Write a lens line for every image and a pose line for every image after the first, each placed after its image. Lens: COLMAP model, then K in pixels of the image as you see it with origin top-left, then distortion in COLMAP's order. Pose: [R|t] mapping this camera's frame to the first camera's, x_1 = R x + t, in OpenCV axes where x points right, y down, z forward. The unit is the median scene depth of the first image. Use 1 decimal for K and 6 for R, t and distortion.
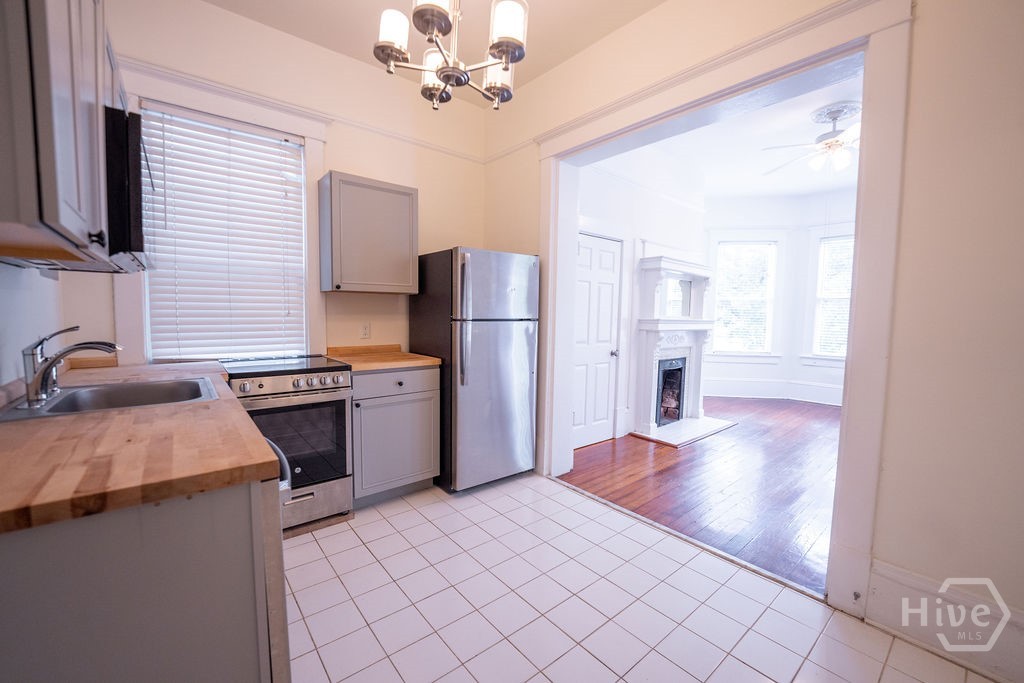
lens RADIAL K [[415.0, 0, 512.5], [0, 415.0, 342.9], [0, 0, 1]] dist [-0.022803, 0.000552]
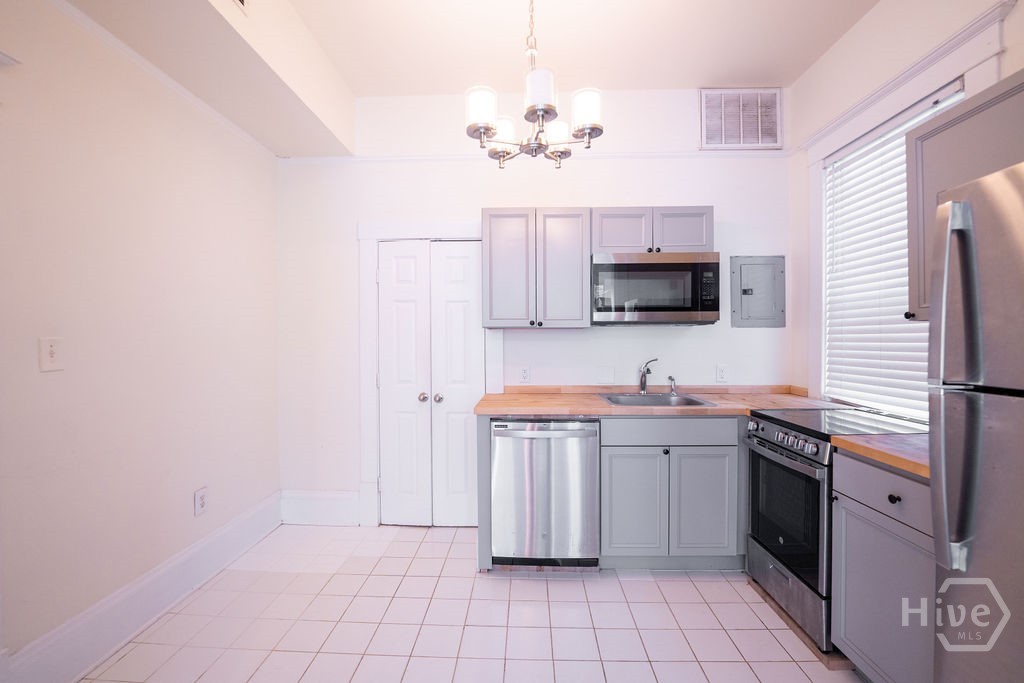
lens RADIAL K [[424.7, 0, 512.0], [0, 424.7, 341.5], [0, 0, 1]] dist [-0.023715, 0.000096]
pose [[-0.663716, -0.008104, -0.747941, 0.422181], [-0.061916, 0.997105, 0.044140, -0.087493], [0.745418, 0.075605, -0.662296, 0.966196]]
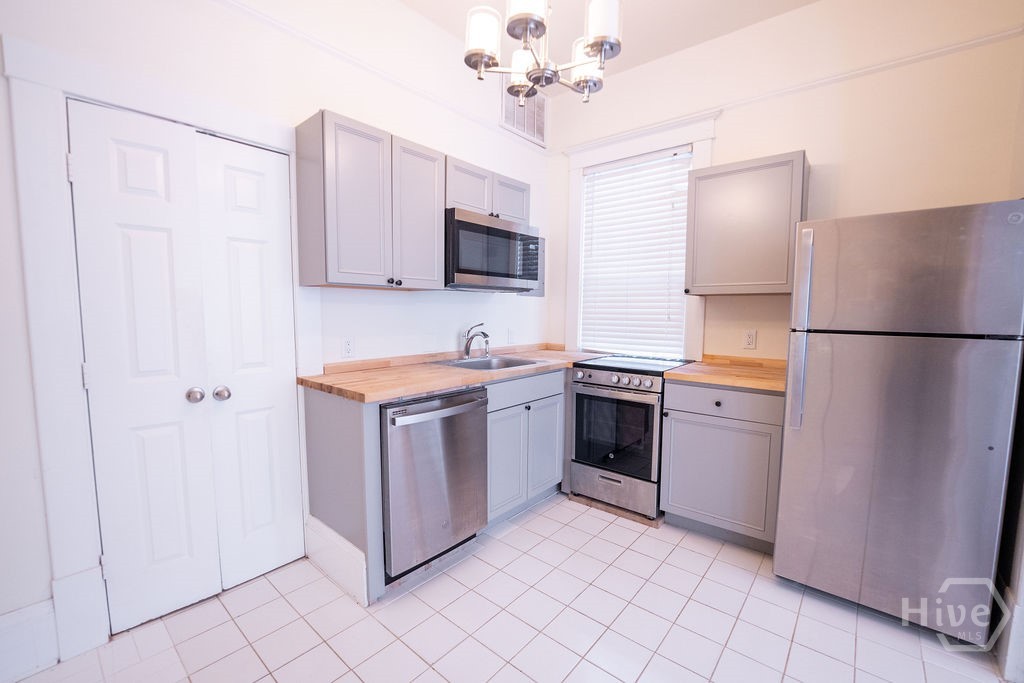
lens RADIAL K [[424.0, 0, 514.9], [0, 424.0, 345.3], [0, 0, 1]] dist [-0.023081, 0.000093]
pose [[0.181706, 0.070639, -0.980812, 0.474674], [-0.079308, 0.995220, 0.056984, -0.033875], [0.980150, 0.067432, 0.186439, 0.430496]]
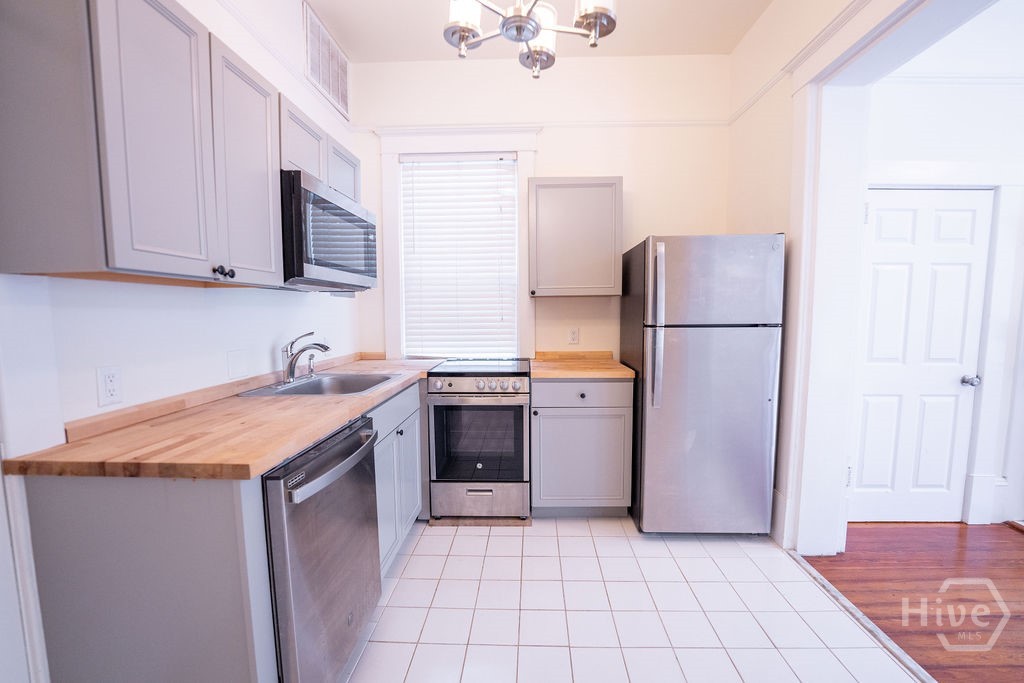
lens RADIAL K [[414.1, 0, 516.6], [0, 414.1, 344.9], [0, 0, 1]] dist [-0.021170, 0.000396]
pose [[0.748788, 0.034582, -0.661907, 0.218829], [-0.031826, 0.999362, 0.016209, -0.023162], [0.662045, 0.008928, 0.749411, 0.217324]]
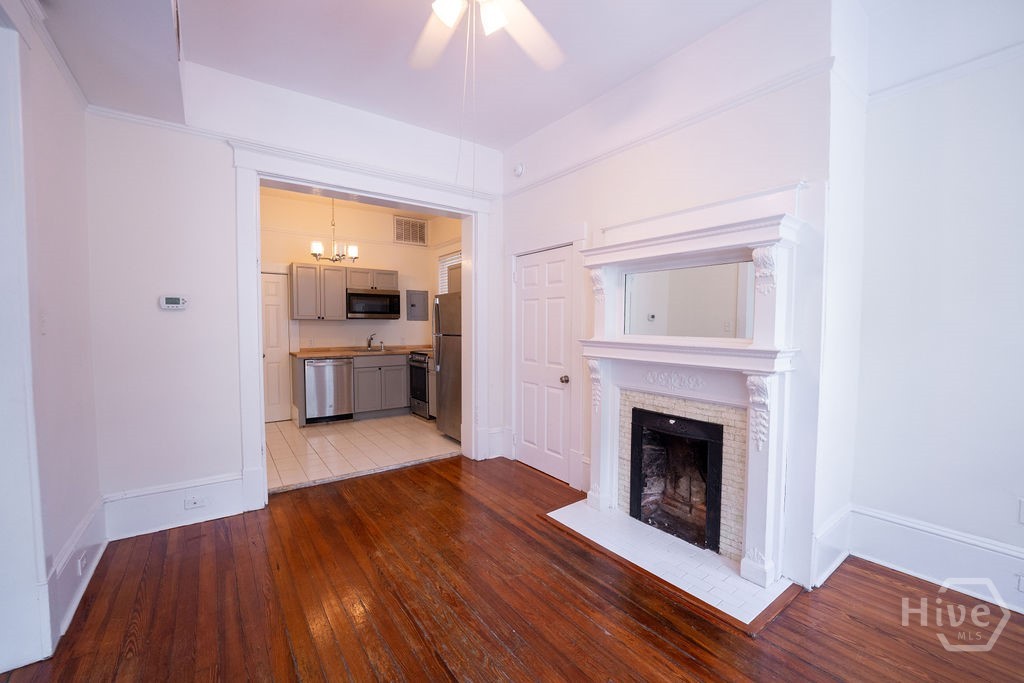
lens RADIAL K [[414.1, 0, 516.6], [0, 414.1, 344.9], [0, 0, 1]] dist [-0.021170, 0.000396]
pose [[-0.059650, 0.031306, -0.997728, 1.701475], [-0.077441, 0.996351, 0.035893, -0.104476], [0.995211, 0.079406, -0.057008, 1.482509]]
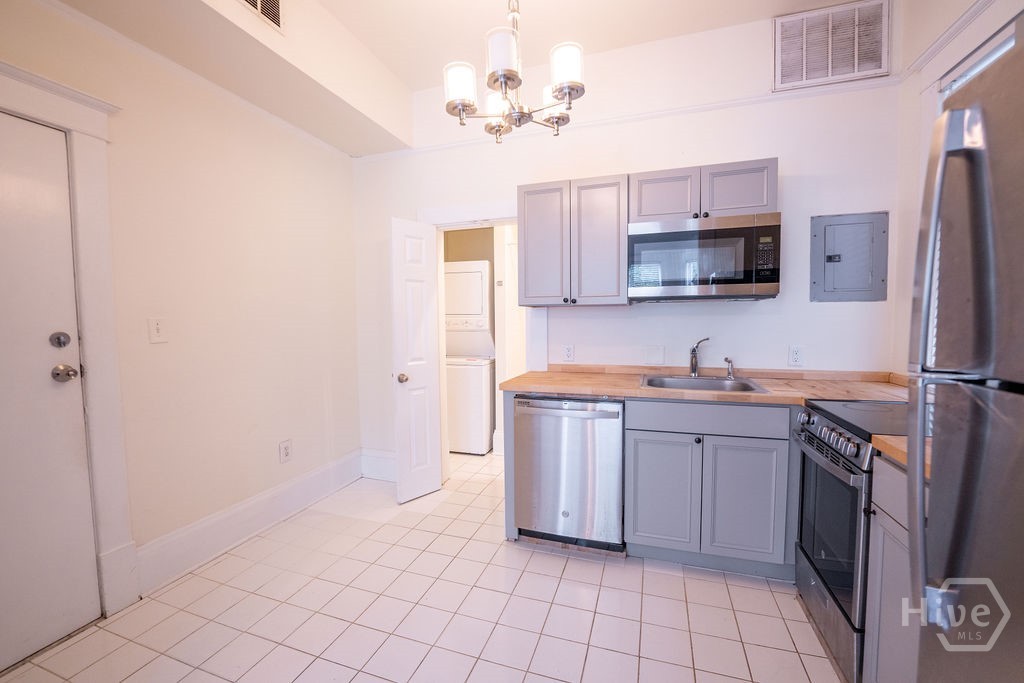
lens RADIAL K [[415.0, 0, 512.5], [0, 415.0, 342.9], [0, 0, 1]] dist [-0.022803, 0.000552]
pose [[-0.850344, 0.021768, -0.525778, 0.254371], [-0.042986, 0.992932, 0.110630, -0.092660], [0.524469, 0.116674, -0.843397, 1.088375]]
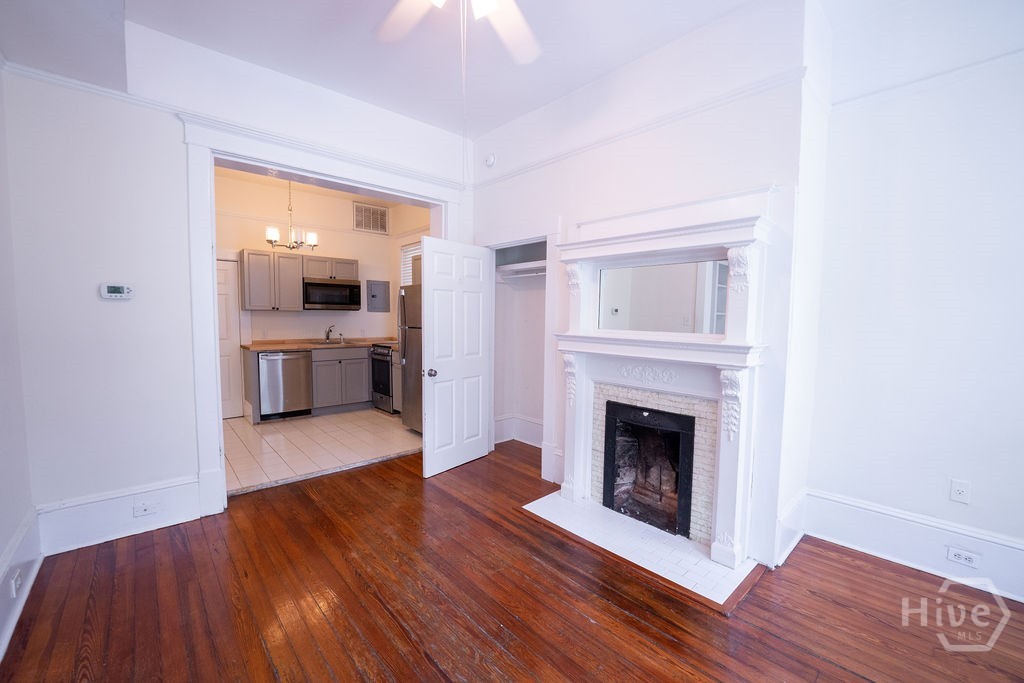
lens RADIAL K [[414.3, 0, 516.0], [0, 414.3, 347.0], [0, 0, 1]] dist [-0.025632, 0.003663]
pose [[0.044476, 0.056915, -0.997388, 1.693860], [-0.084232, 0.995034, 0.053025, -0.106887], [0.995453, 0.081653, 0.049049, 1.429278]]
